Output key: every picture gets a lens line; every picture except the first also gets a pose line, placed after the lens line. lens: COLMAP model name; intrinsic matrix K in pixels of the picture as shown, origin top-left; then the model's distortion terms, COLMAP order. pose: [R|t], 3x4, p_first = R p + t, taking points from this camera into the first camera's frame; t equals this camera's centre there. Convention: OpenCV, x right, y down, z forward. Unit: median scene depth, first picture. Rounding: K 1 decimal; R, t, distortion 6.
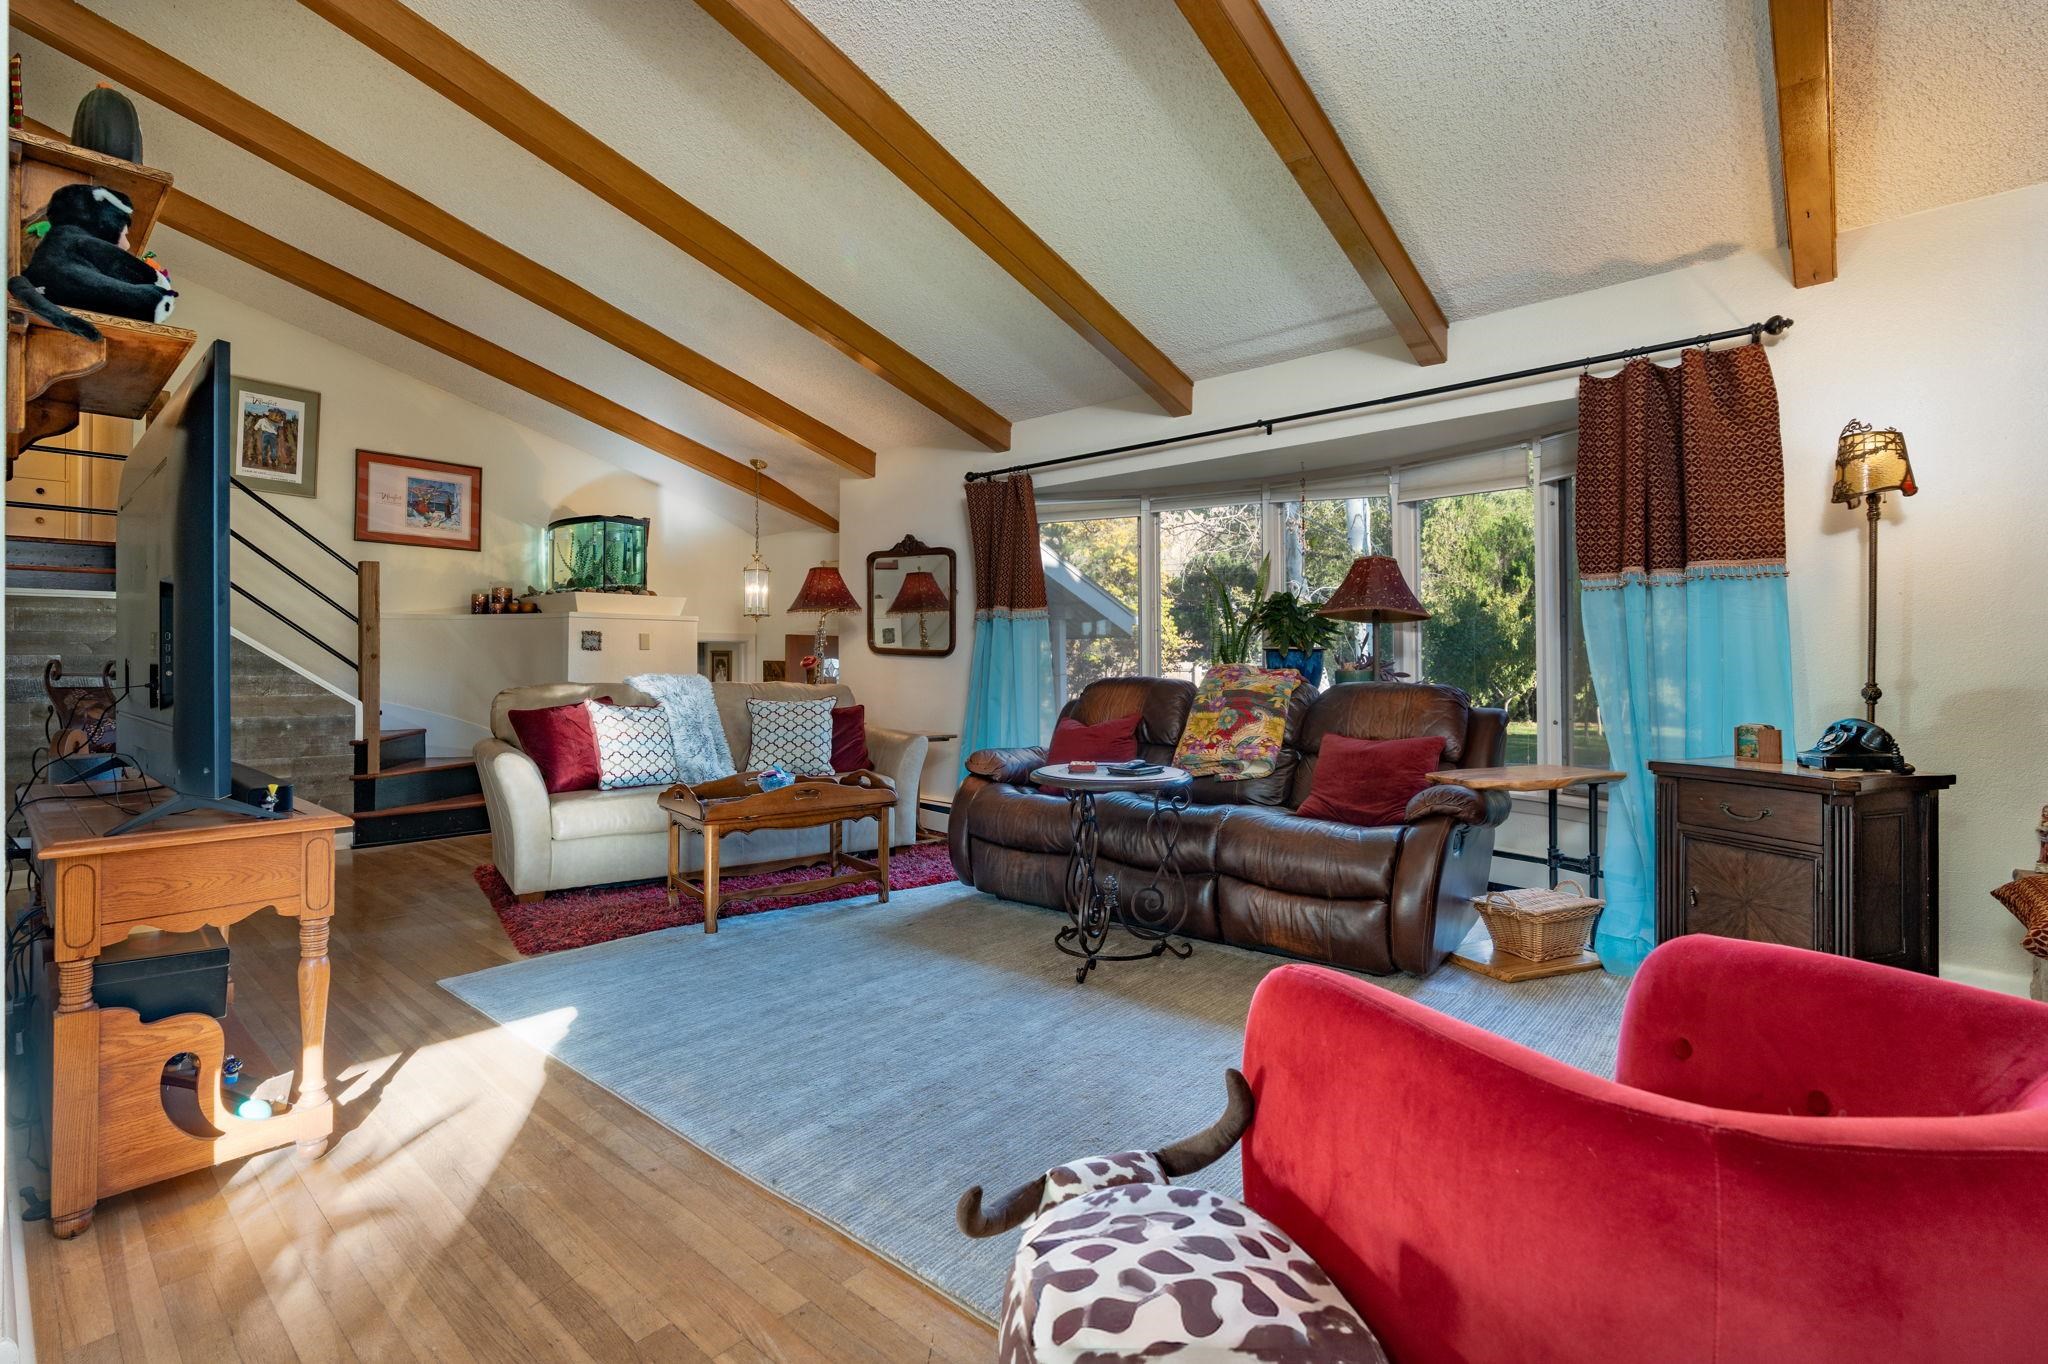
lens RADIAL K [[940.0, 0, 1019.6], [0, 940.0, 674.5], [0, 0, 1]] dist [-0.001568, -0.000246]
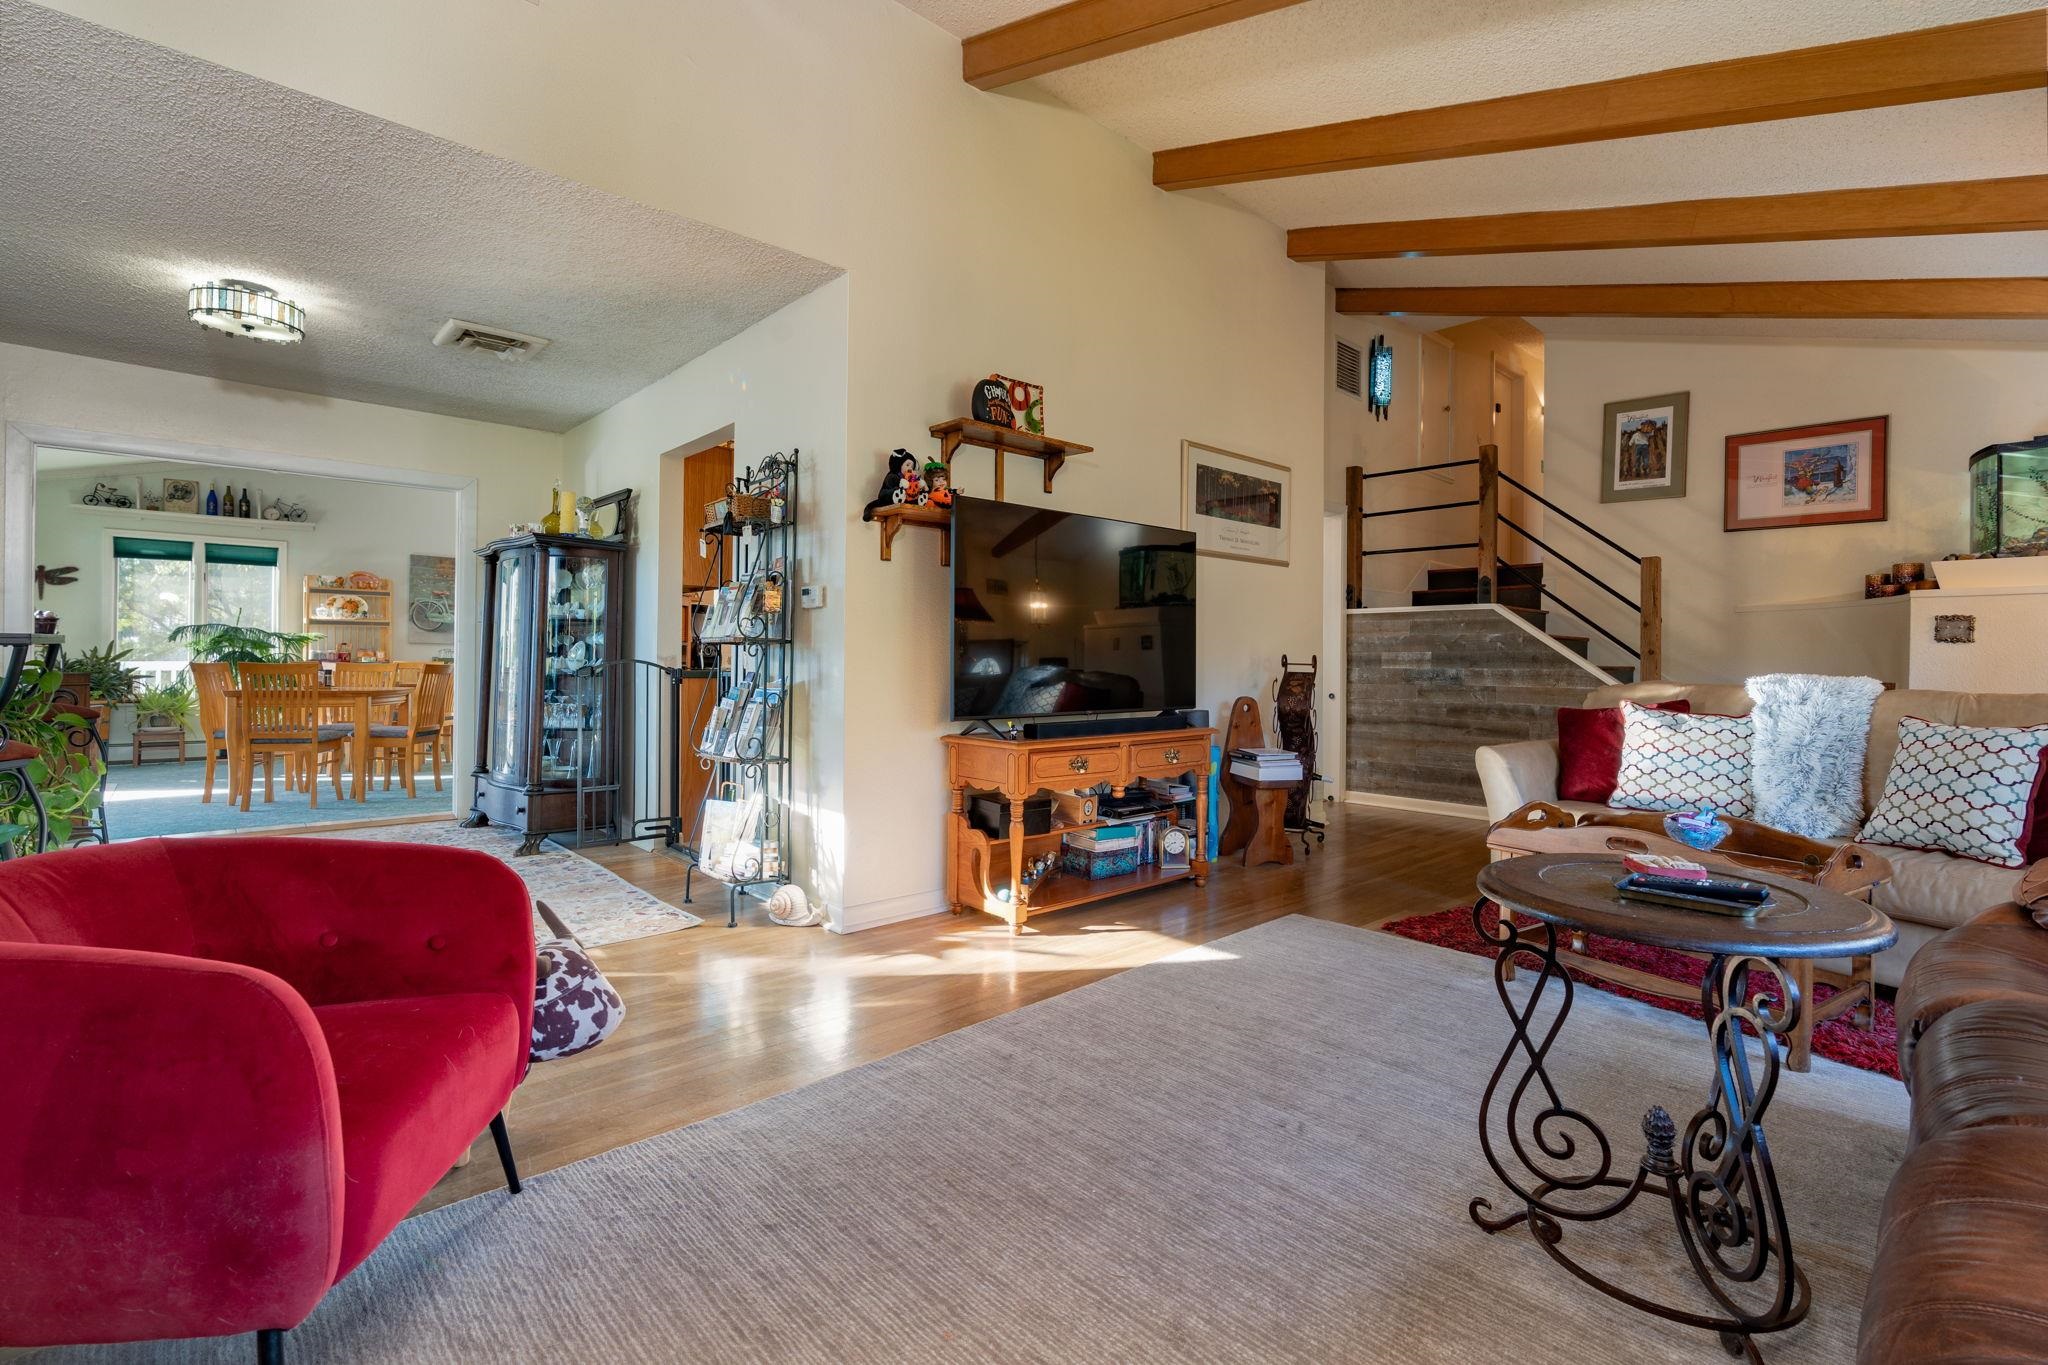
lens RADIAL K [[940.0, 0, 1025.1], [0, 940.0, 661.6], [0, 0, 1]] dist [-0.001568, -0.000246]
pose [[-0.115347, 0.005874, -0.993308, 0.352466], [-0.018962, 0.999787, 0.008114, -0.004460], [0.993144, 0.019771, -0.115212, 0.427211]]
